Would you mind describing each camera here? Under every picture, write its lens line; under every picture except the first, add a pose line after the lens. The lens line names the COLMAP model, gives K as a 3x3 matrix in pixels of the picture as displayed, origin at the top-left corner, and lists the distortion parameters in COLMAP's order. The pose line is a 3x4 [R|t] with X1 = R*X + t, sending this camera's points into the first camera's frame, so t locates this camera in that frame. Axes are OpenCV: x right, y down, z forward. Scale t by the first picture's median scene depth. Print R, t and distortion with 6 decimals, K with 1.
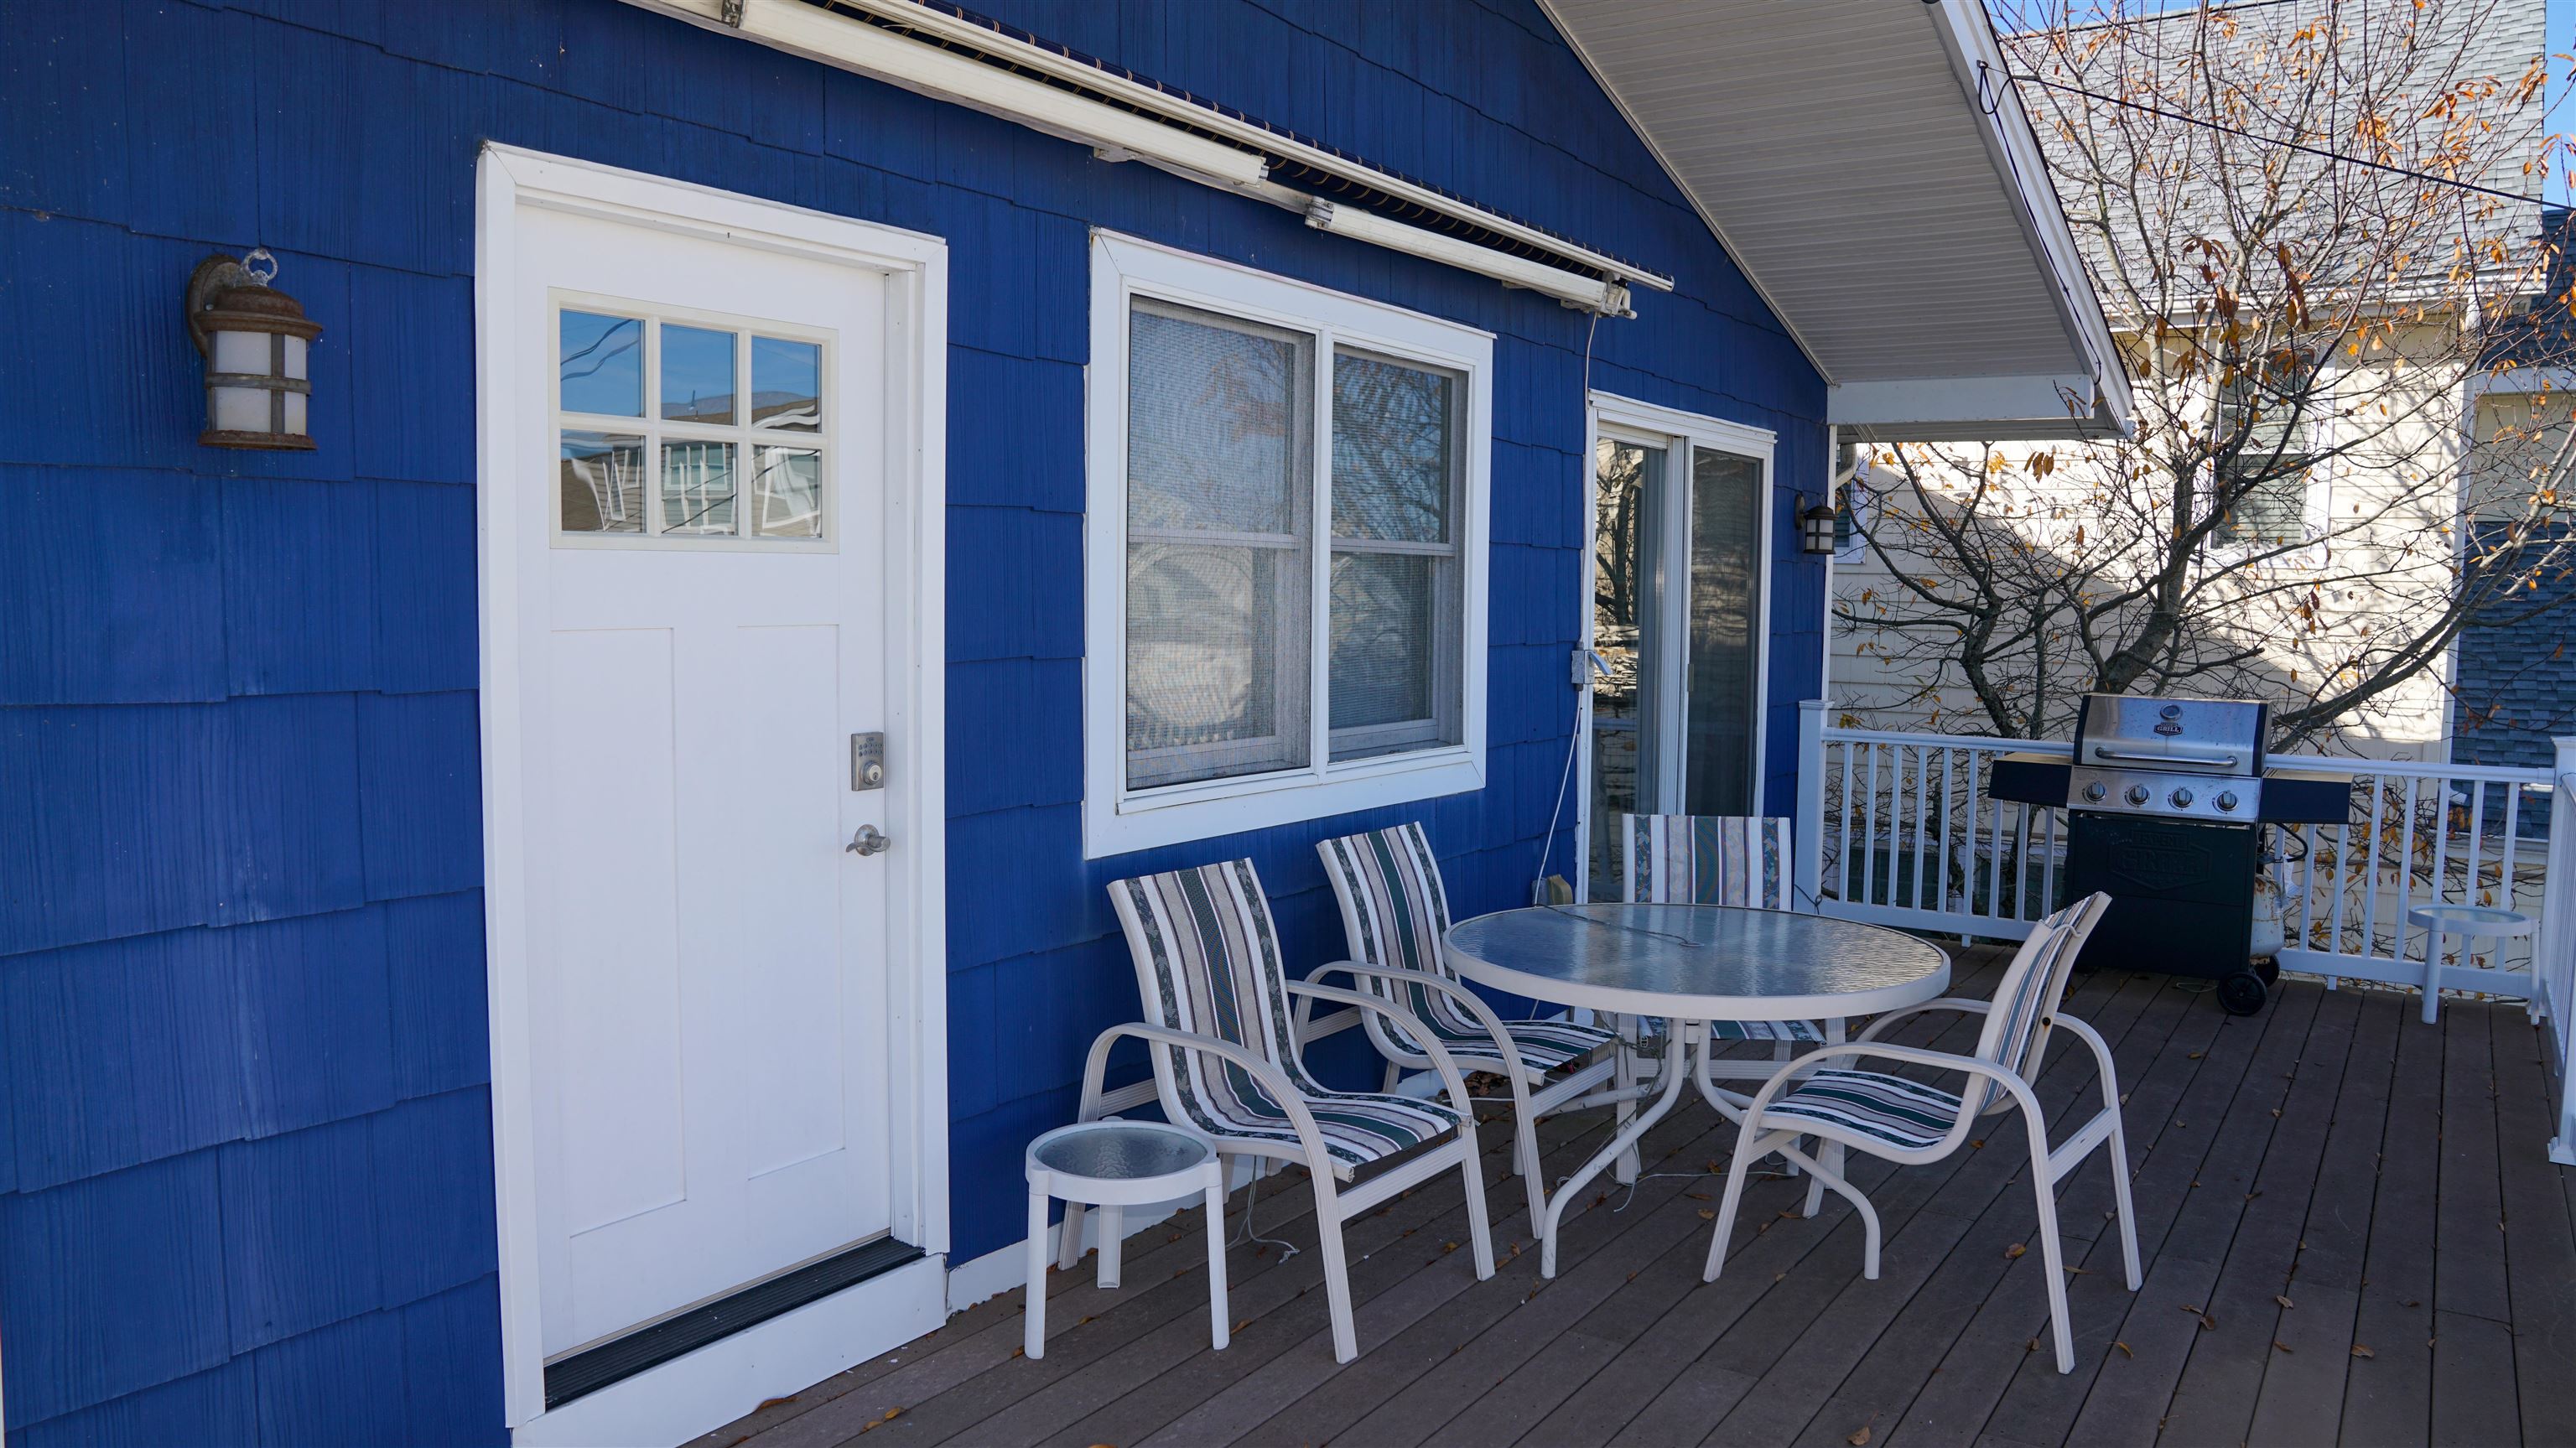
lens RADIAL K [[1737.0, 0, 1295.4], [0, 1737.0, 695.2], [0, 0, 1]] dist [-0.102567, 0.060275]
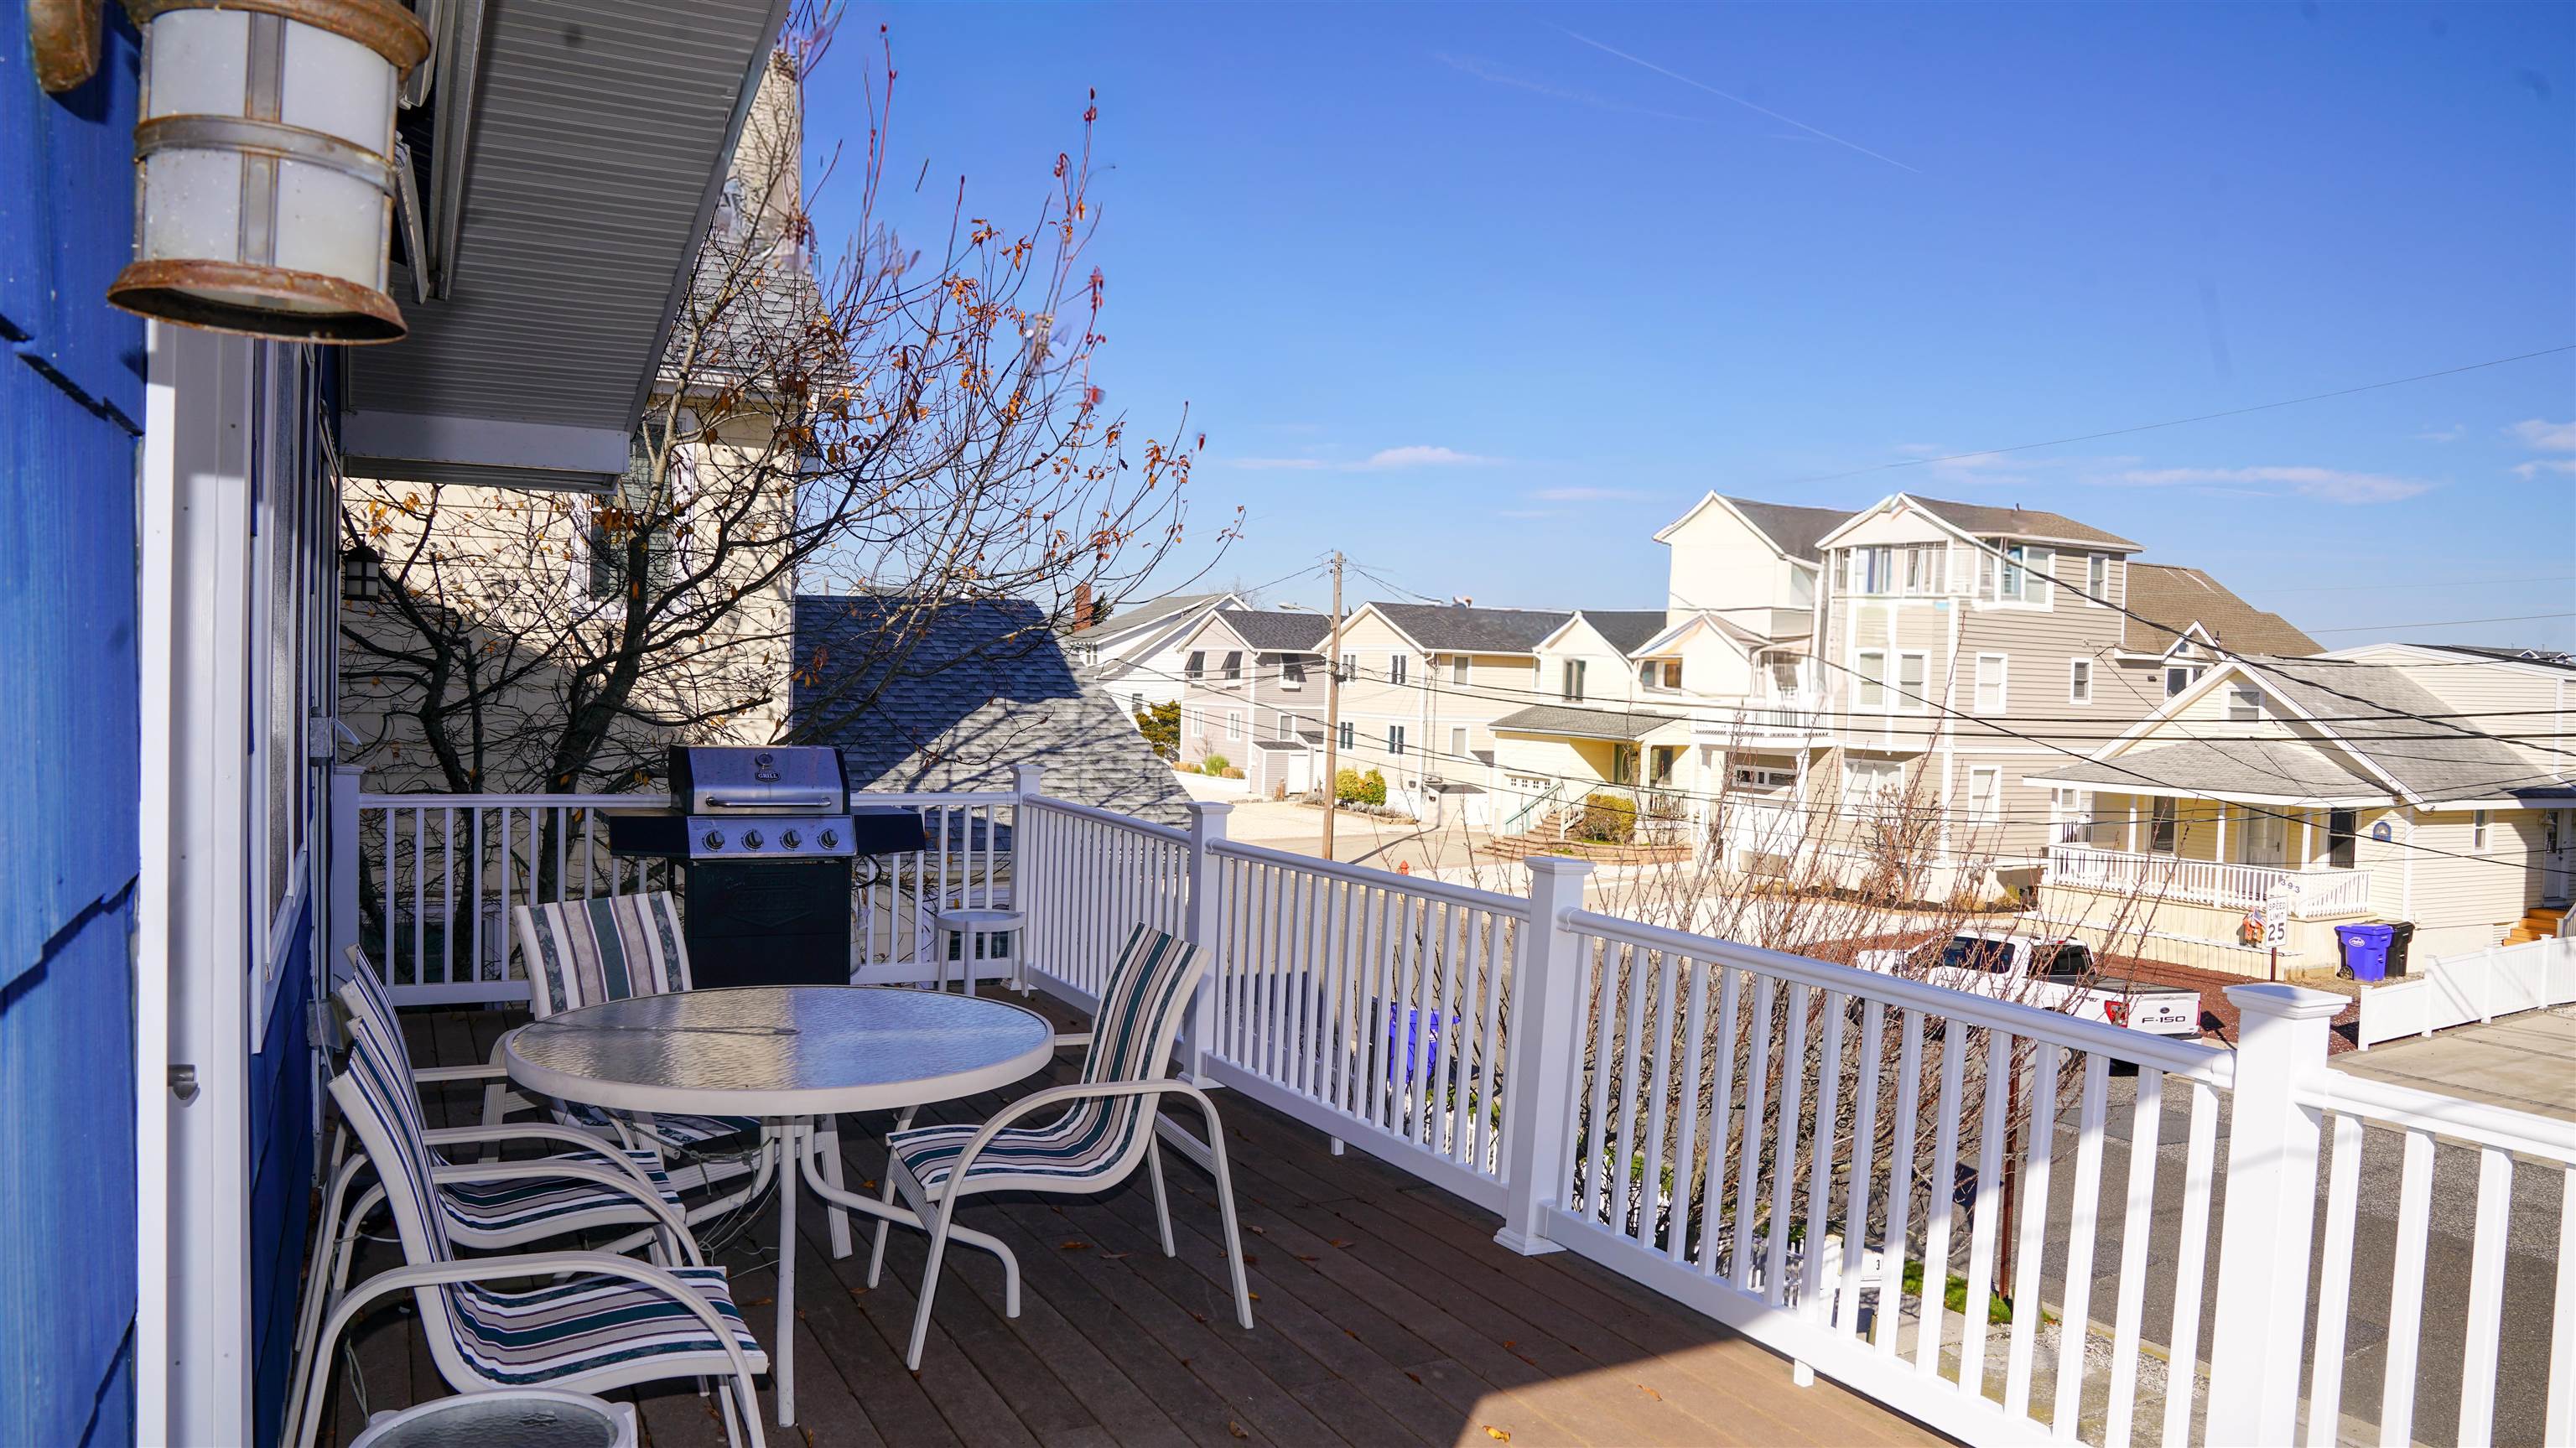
lens RADIAL K [[1737.0, 0, 1267.7], [0, 1737.0, 716.8], [0, 0, 1]] dist [-0.102567, 0.060275]
pose [[0.480152, -0.020275, 0.876951, -0.457575], [0.030744, 0.999508, 0.006276, -0.023713], [-0.876646, 0.023947, 0.480539, 0.322328]]
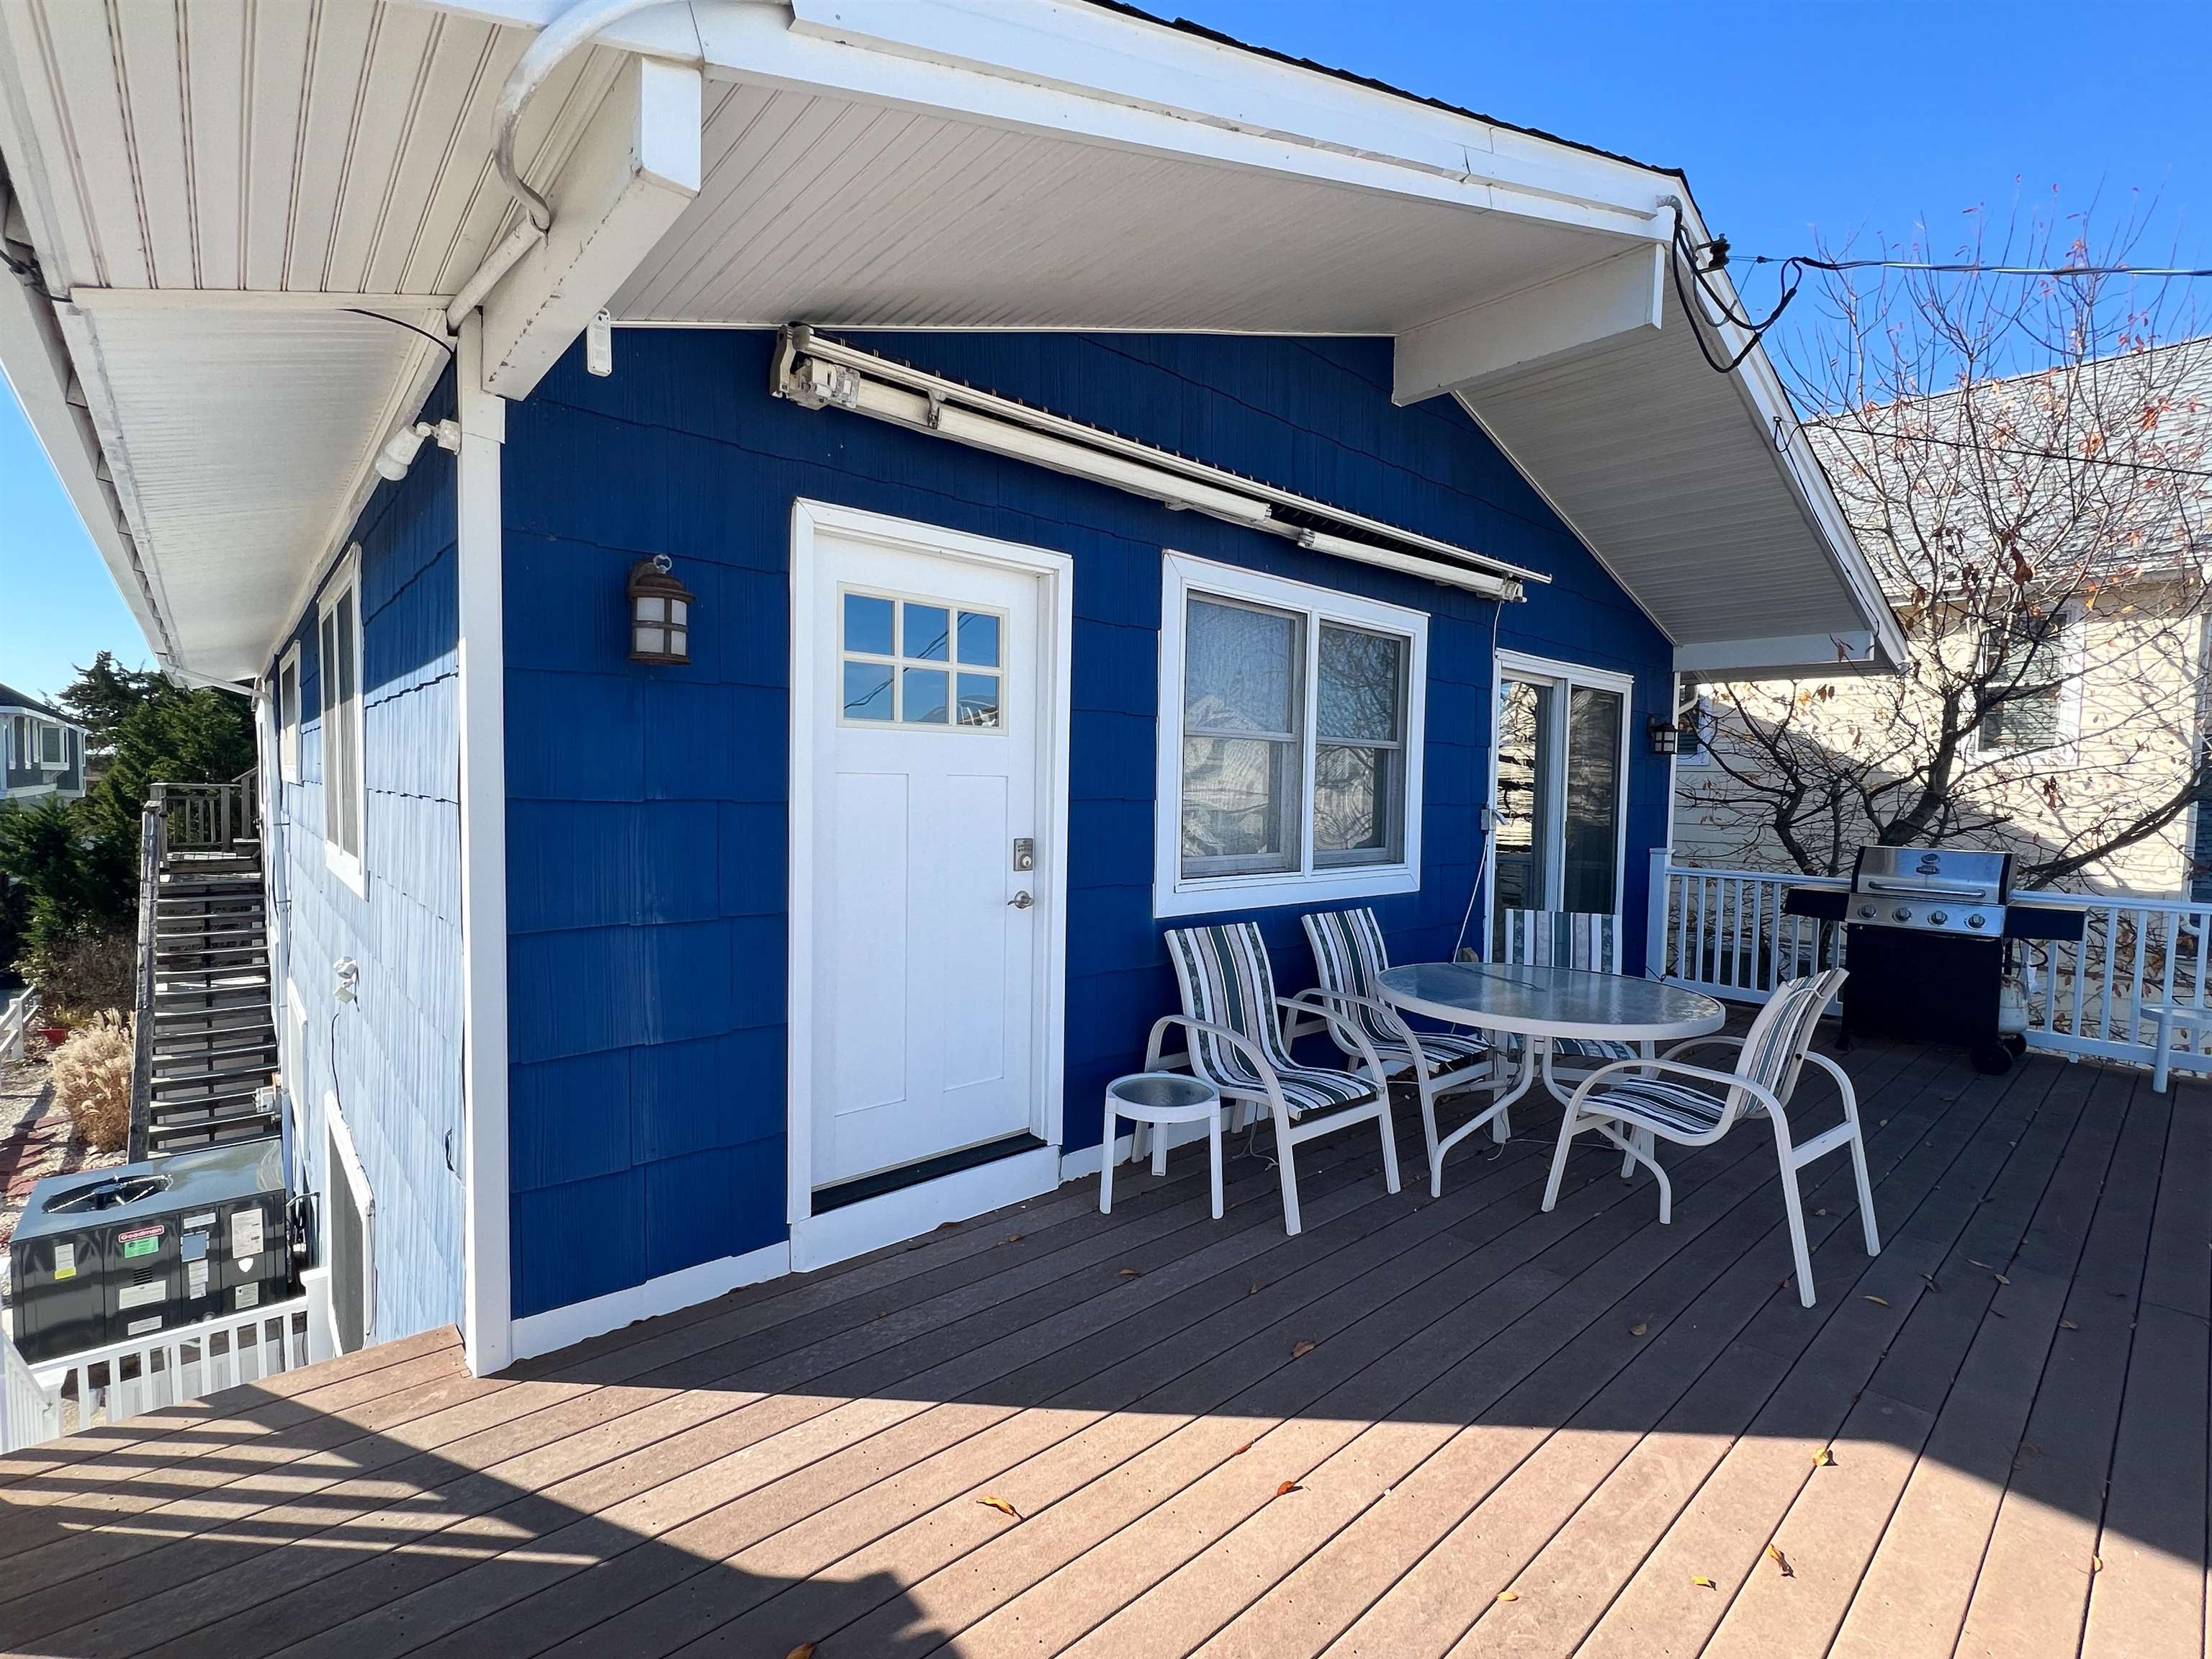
lens RADIAL K [[984.6, 0, 1128.2], [0, 984.6, 818.2], [0, 0, 1]] dist [0.009462, -0.003778]
pose [[0.973832, 0.013366, -0.226877, 0.068091], [-0.020609, 0.999350, -0.029585, 0.023730], [0.226334, 0.033486, 0.973474, 0.042185]]
